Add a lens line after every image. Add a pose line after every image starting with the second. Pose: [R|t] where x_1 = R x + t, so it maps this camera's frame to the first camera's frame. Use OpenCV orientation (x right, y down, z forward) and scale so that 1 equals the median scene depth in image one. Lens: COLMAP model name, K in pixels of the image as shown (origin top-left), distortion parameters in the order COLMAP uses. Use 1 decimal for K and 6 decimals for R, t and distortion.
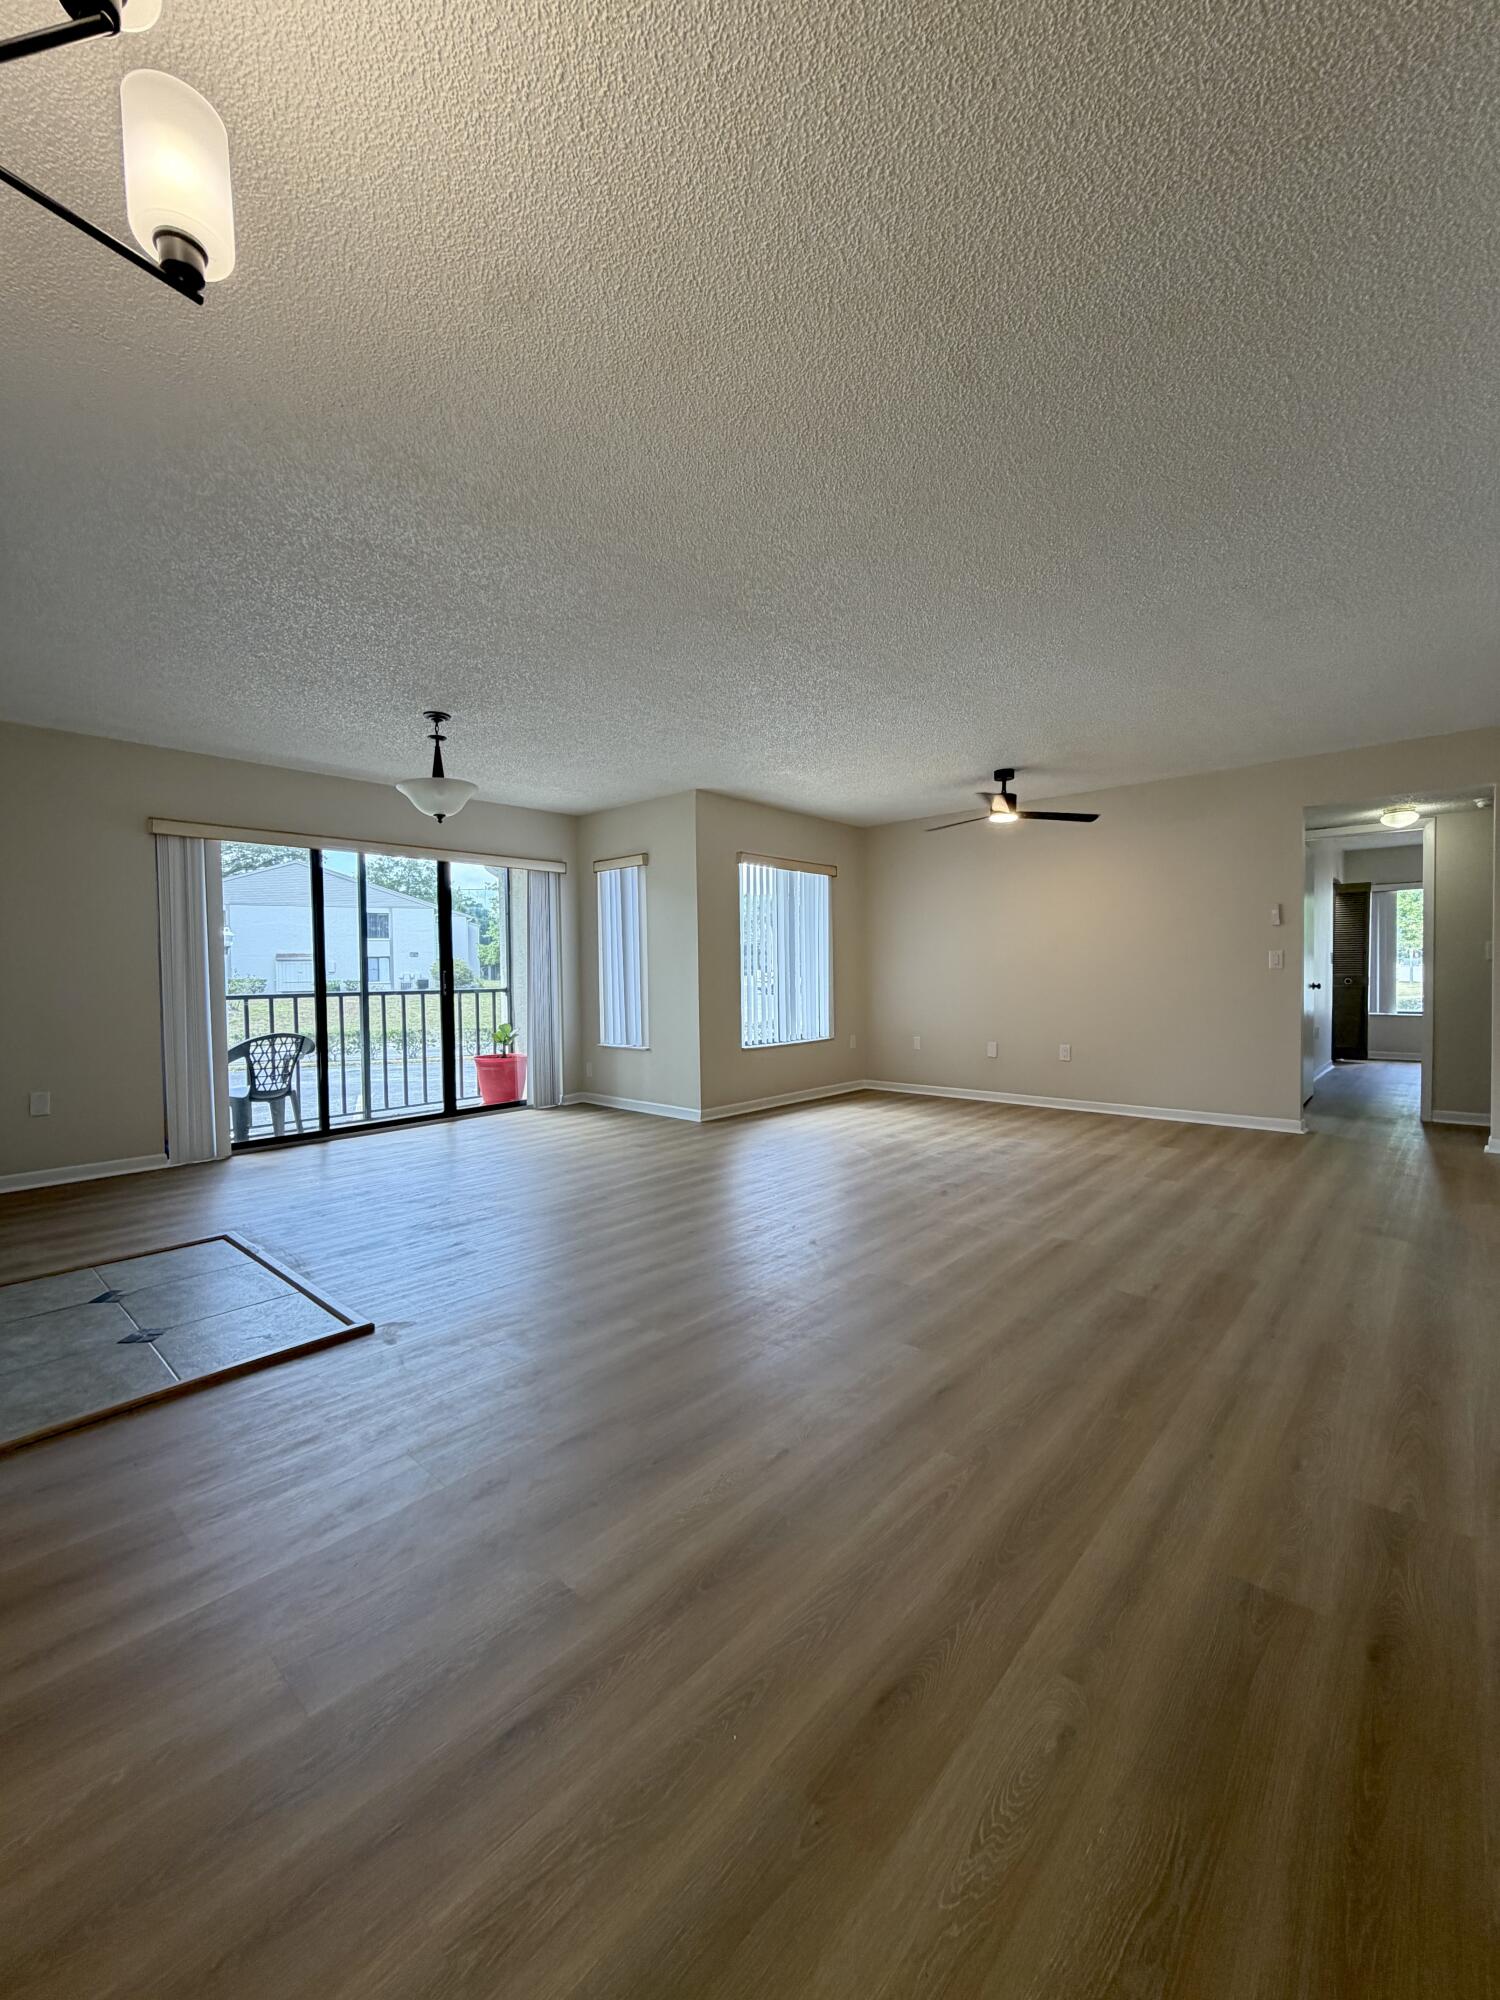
lens RADIAL K [[809.0, 0, 756.1], [0, 809.0, 997.9], [0, 0, 1]] dist [0.001648, -0.000161]
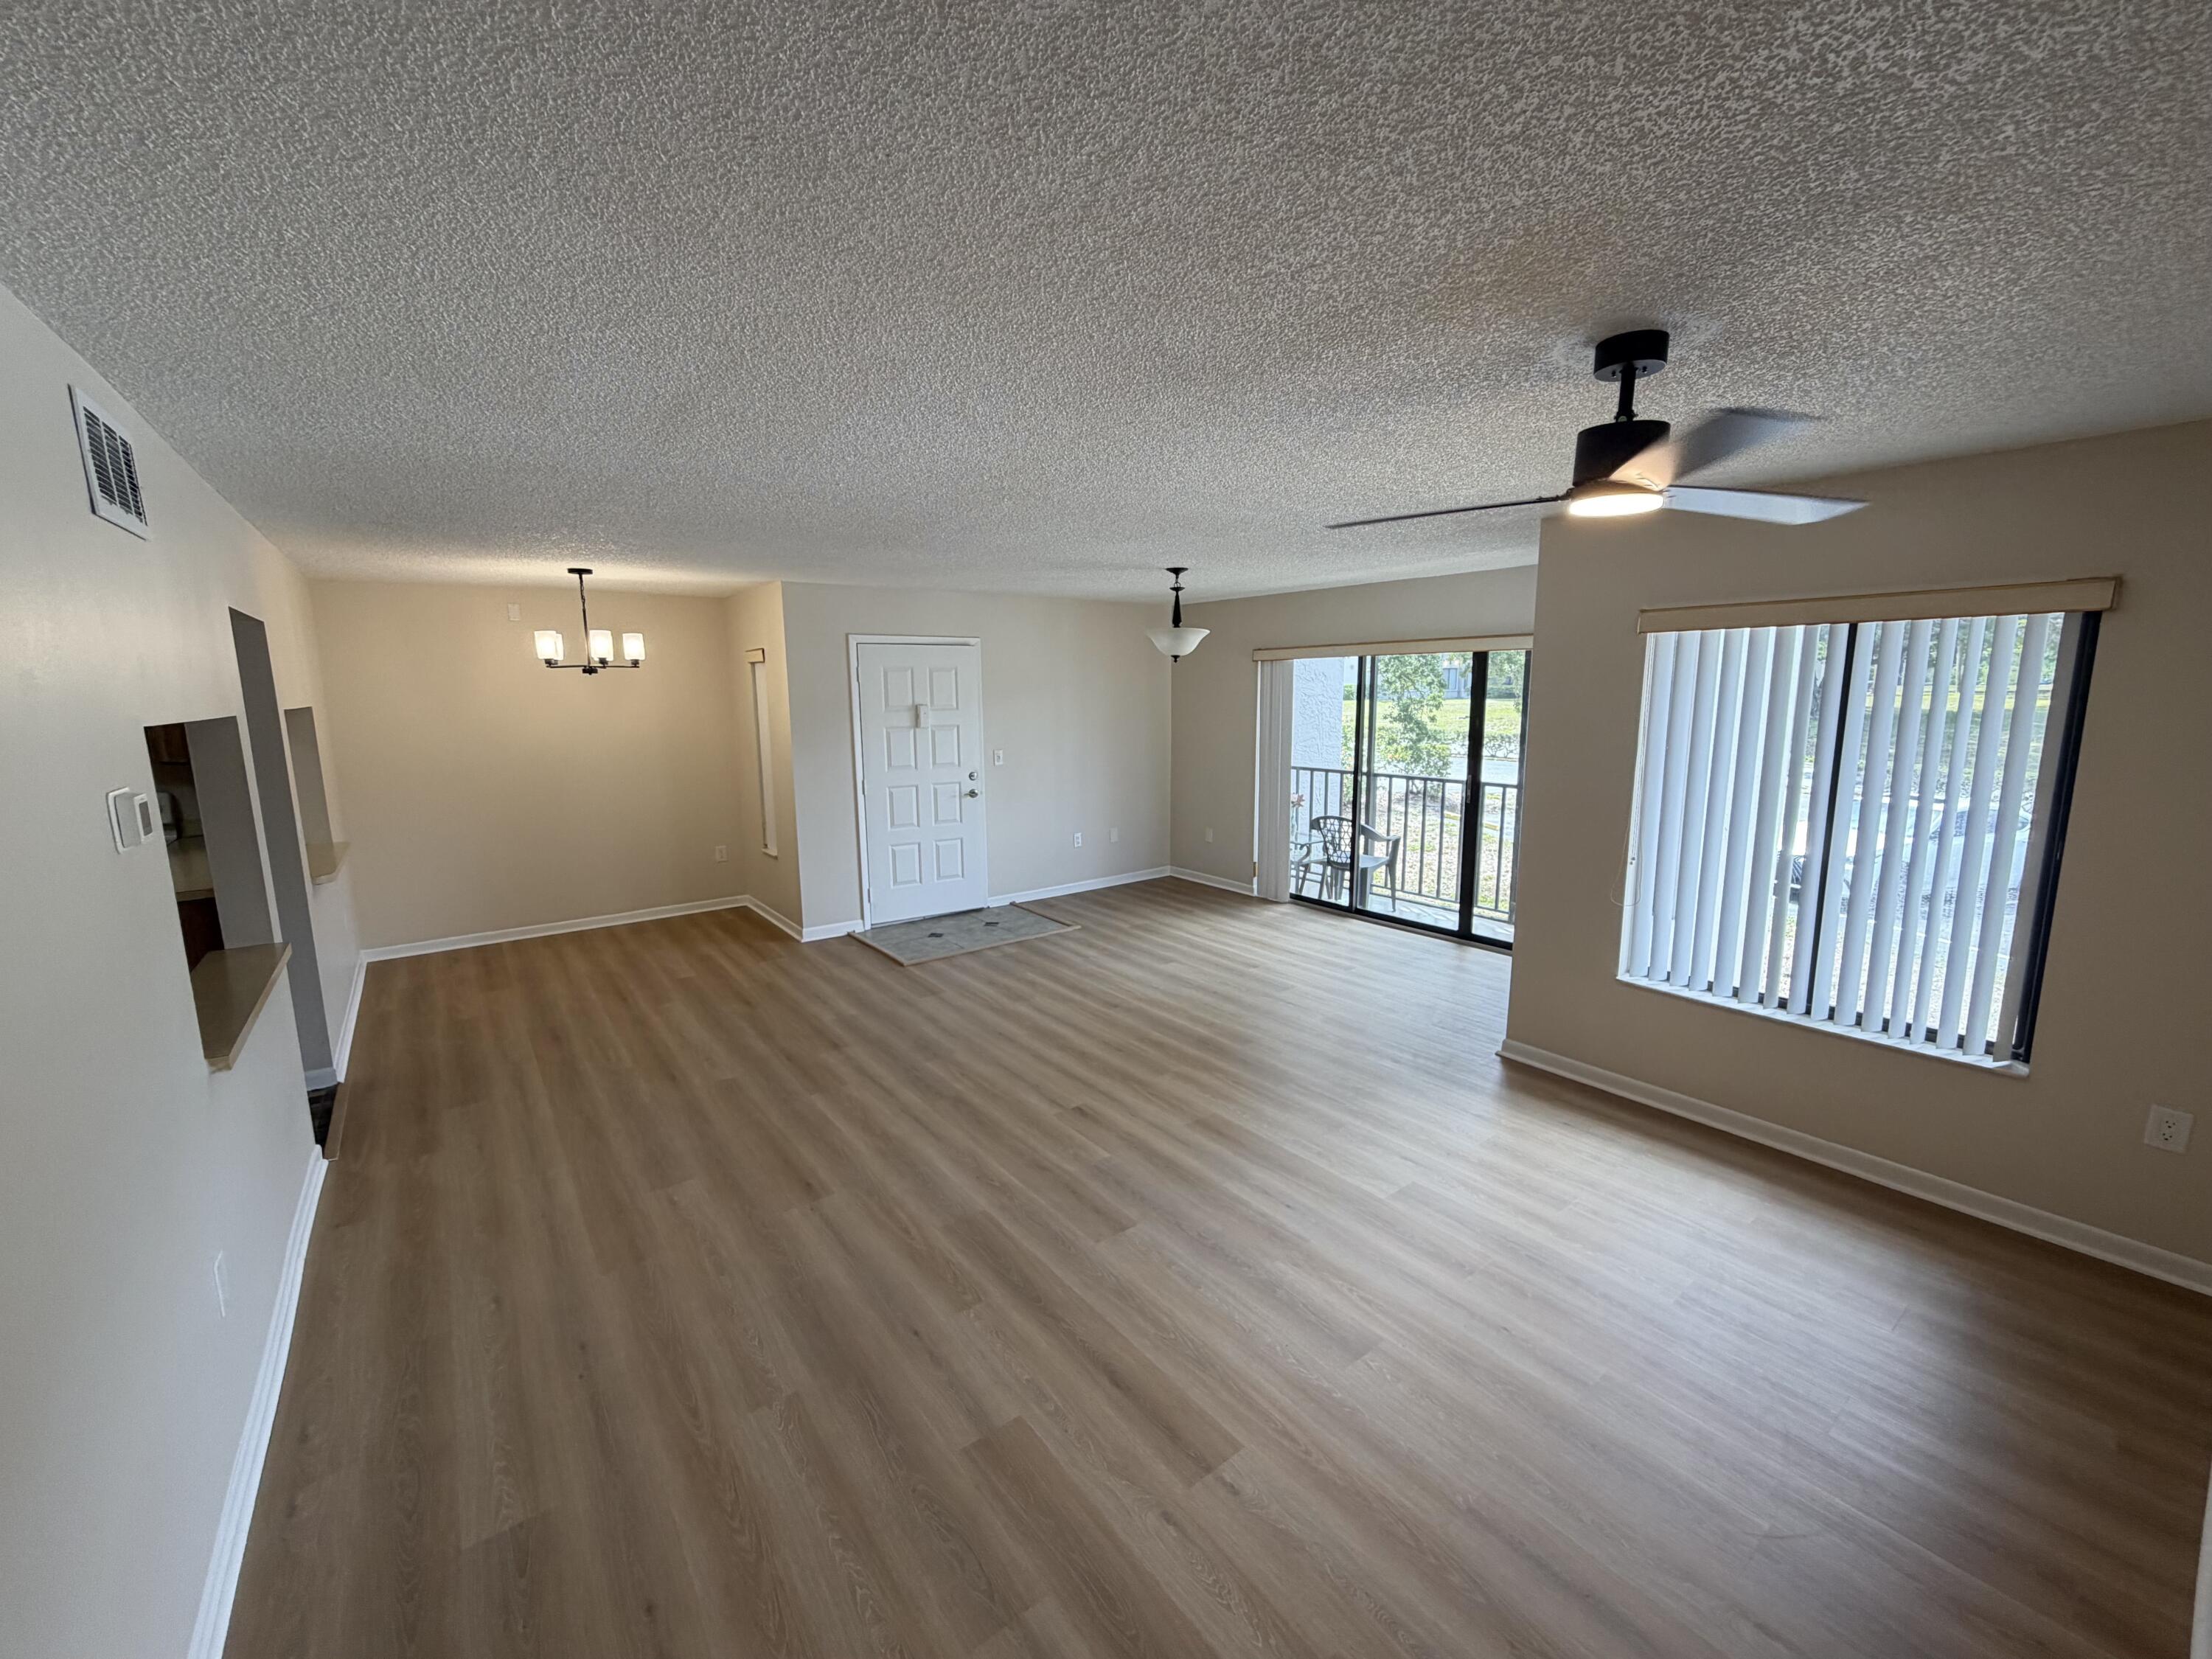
lens RADIAL K [[894.8, 0, 1095.4], [0, 894.8, 826.8], [0, 0, 1]] dist [0.001648, -0.000161]
pose [[-0.211136, 0.170445, -0.962481, 1.018085], [-0.018251, 0.983820, 0.178228, -0.230012], [0.977286, 0.055196, -0.204609, 1.269031]]
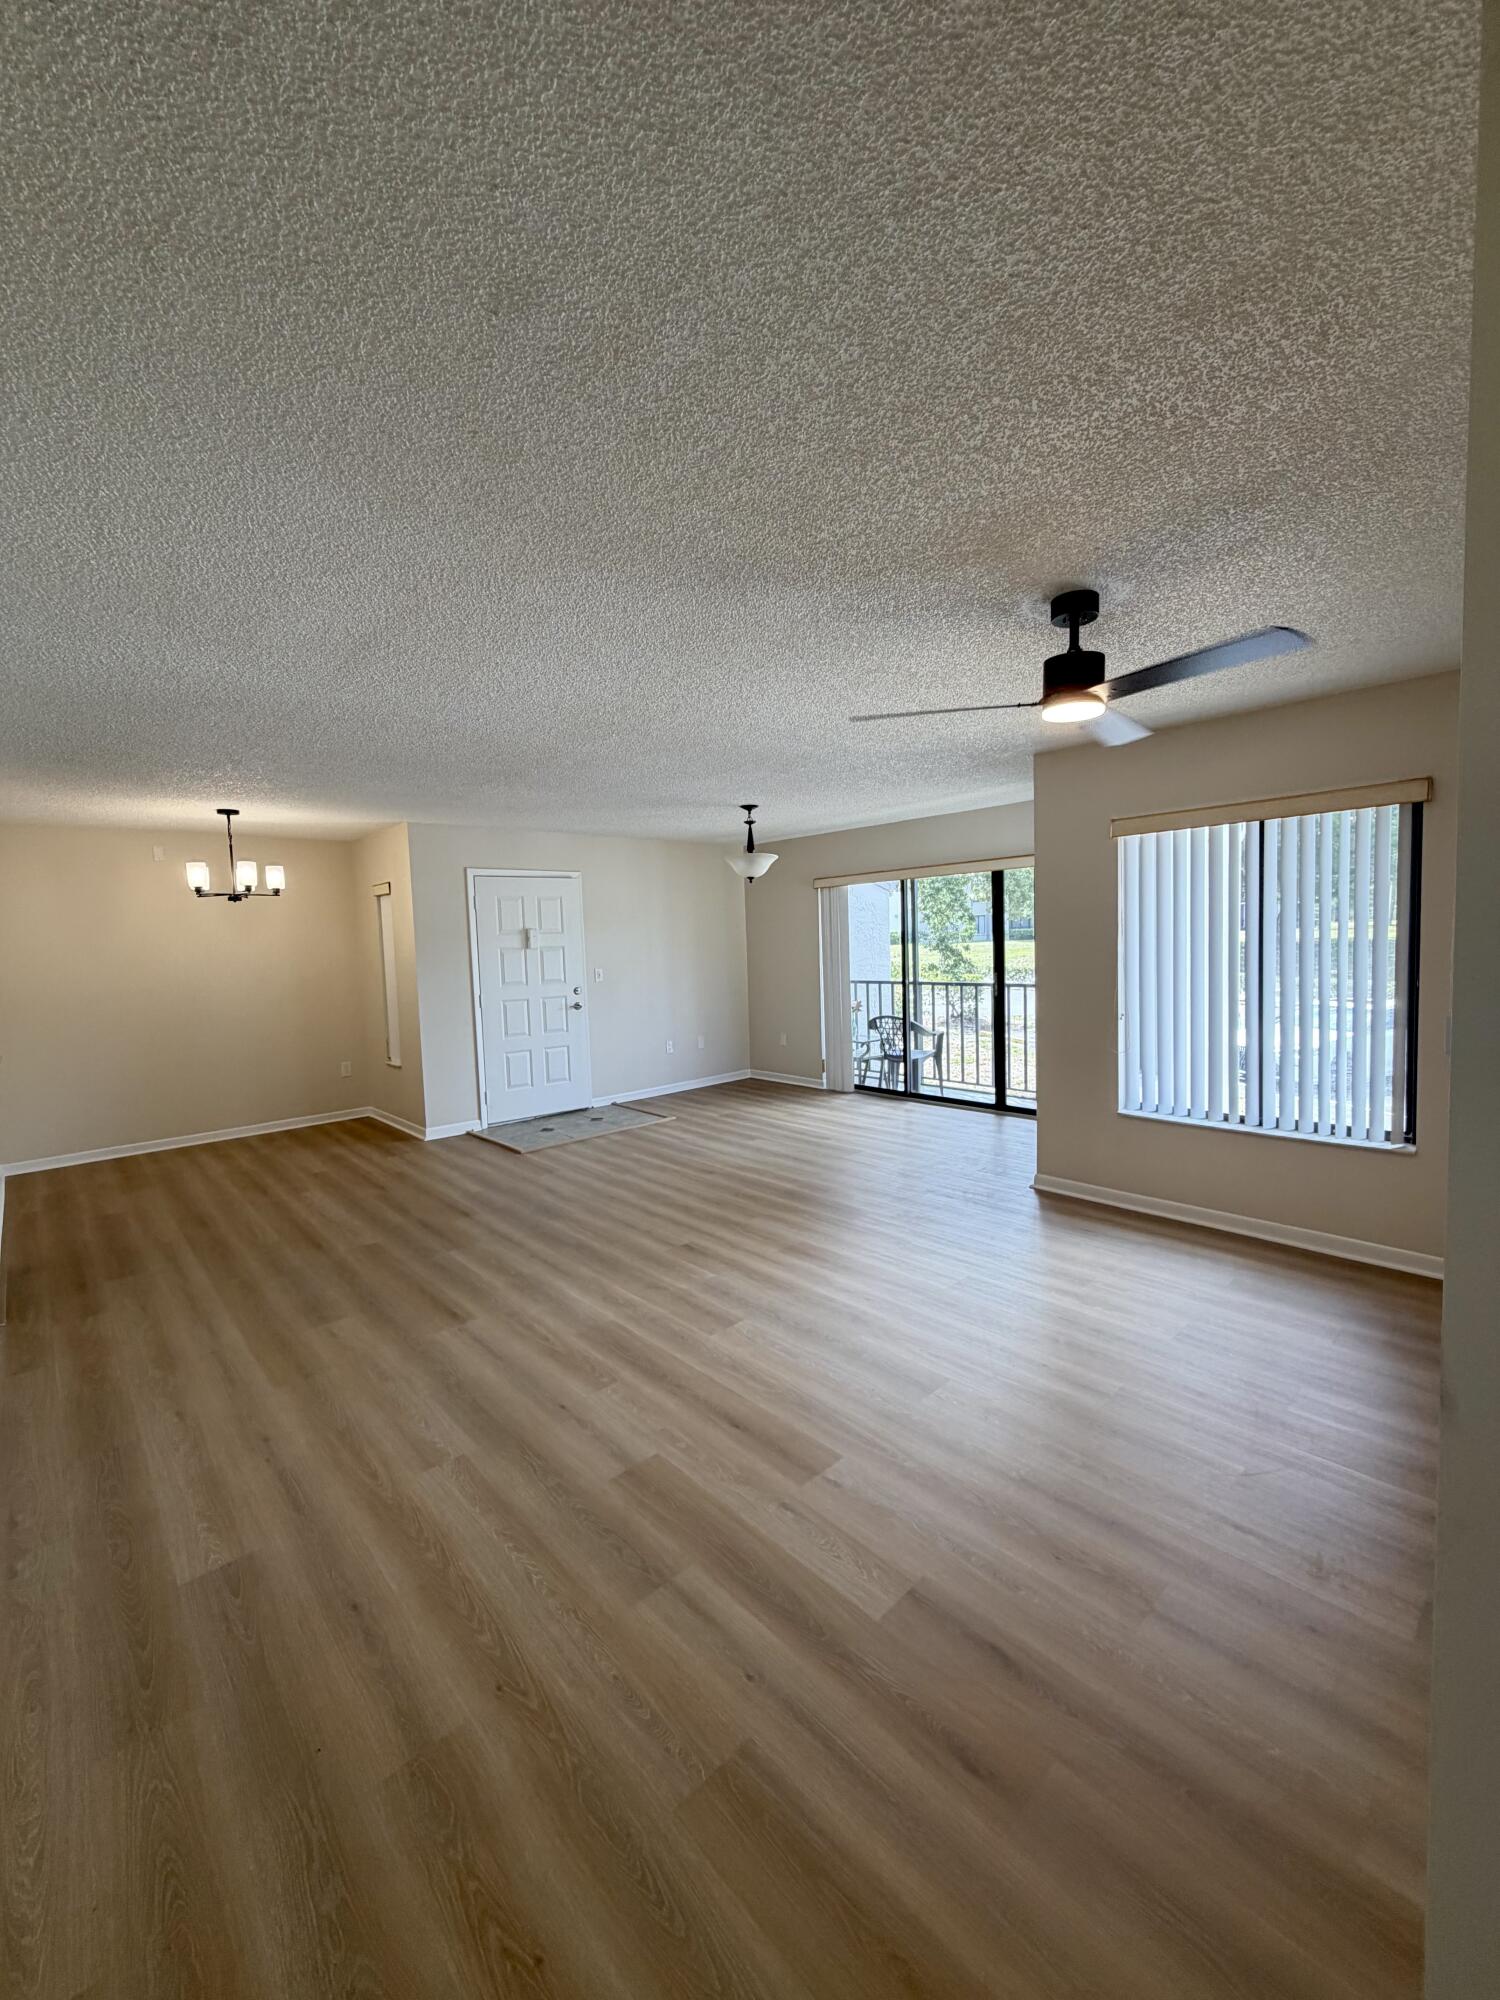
lens RADIAL K [[809.0, 0, 748.3], [0, 809.0, 993.7], [0, 0, 1]] dist [0.001648, -0.000161]
pose [[-0.117575, 0.087489, -0.989203, 1.116377], [0.003974, 0.996145, 0.087631, -0.160718], [0.993056, 0.006372, -0.117469, 1.265144]]
